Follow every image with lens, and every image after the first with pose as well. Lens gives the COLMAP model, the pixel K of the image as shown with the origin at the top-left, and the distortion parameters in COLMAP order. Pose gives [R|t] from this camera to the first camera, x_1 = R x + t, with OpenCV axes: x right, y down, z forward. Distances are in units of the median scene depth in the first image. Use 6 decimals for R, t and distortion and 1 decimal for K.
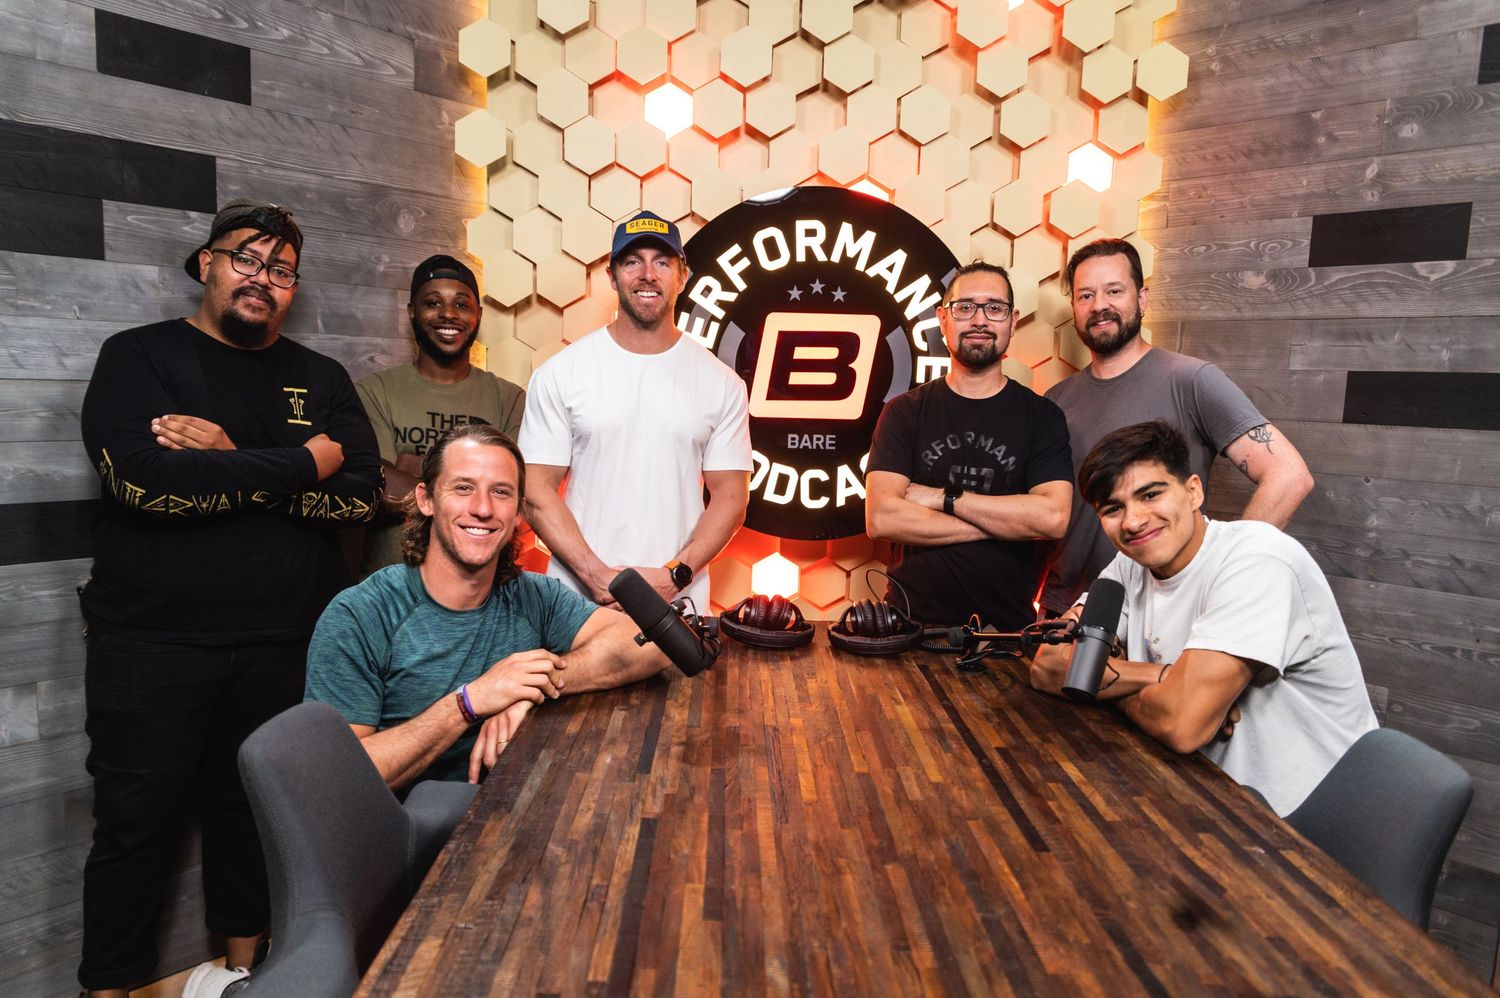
lens RADIAL K [[1013.9, 0, 746.9], [0, 1013.9, 525.9], [0, 0, 1]] dist [-0.004769, -0.008961]
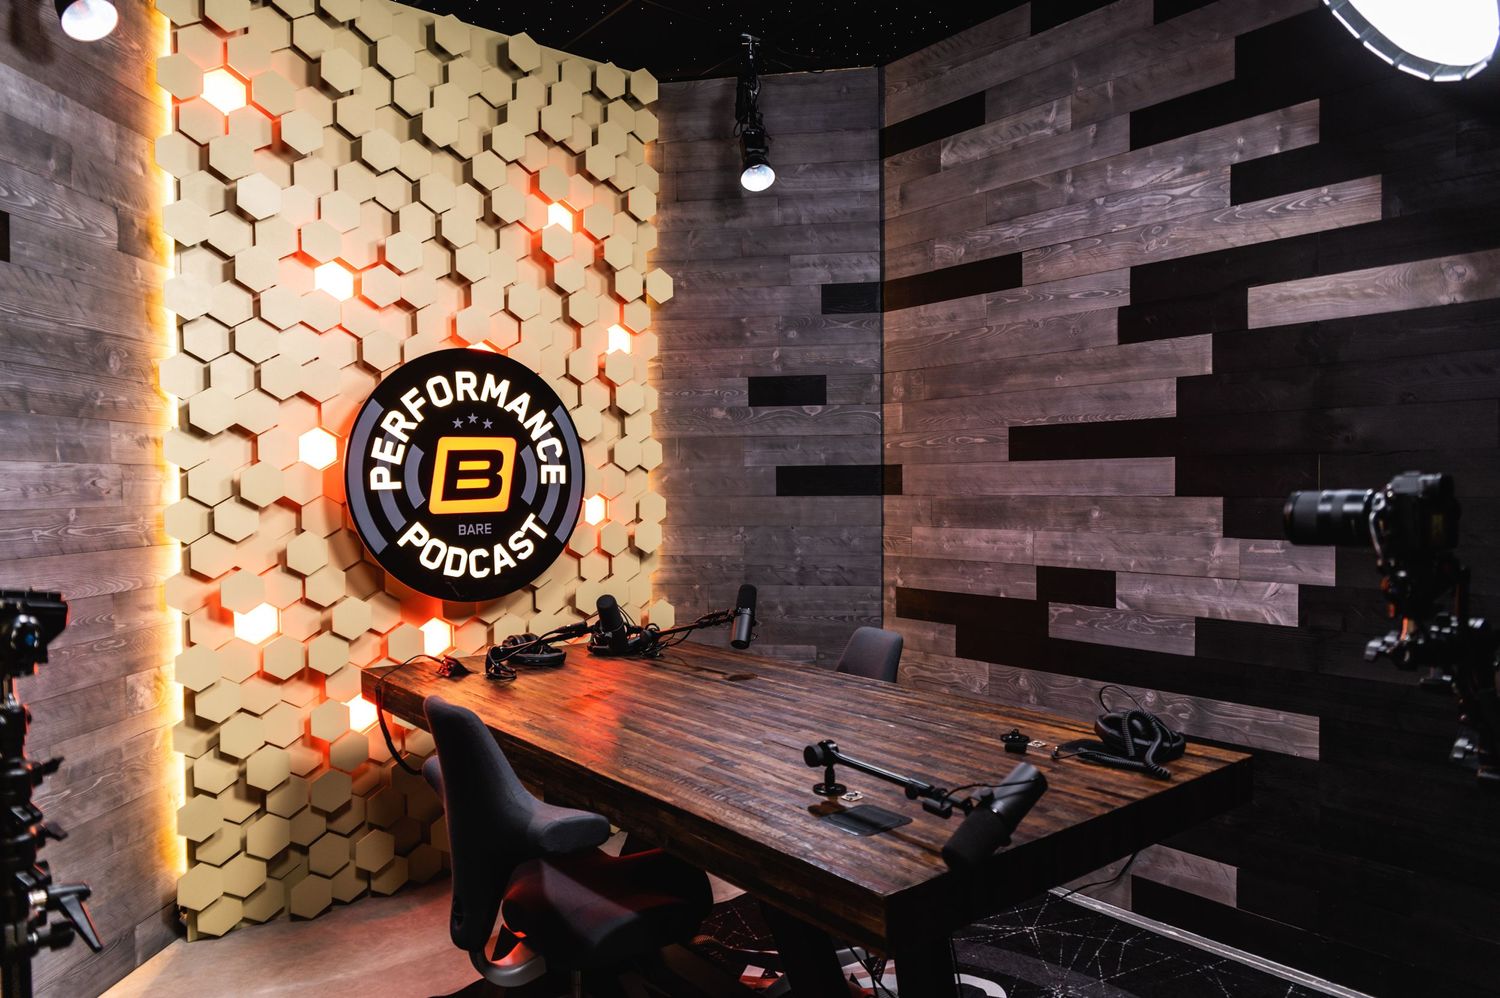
lens RADIAL K [[1013.9, 0, 741.9], [0, 1013.9, 505.9], [0, 0, 1]] dist [-0.004769, -0.008961]
pose [[0.780240, -0.055667, 0.622999, -0.519117], [0.122492, 0.990344, -0.064919, 0.019185], [-0.613369, 0.126965, 0.779524, -0.299990]]
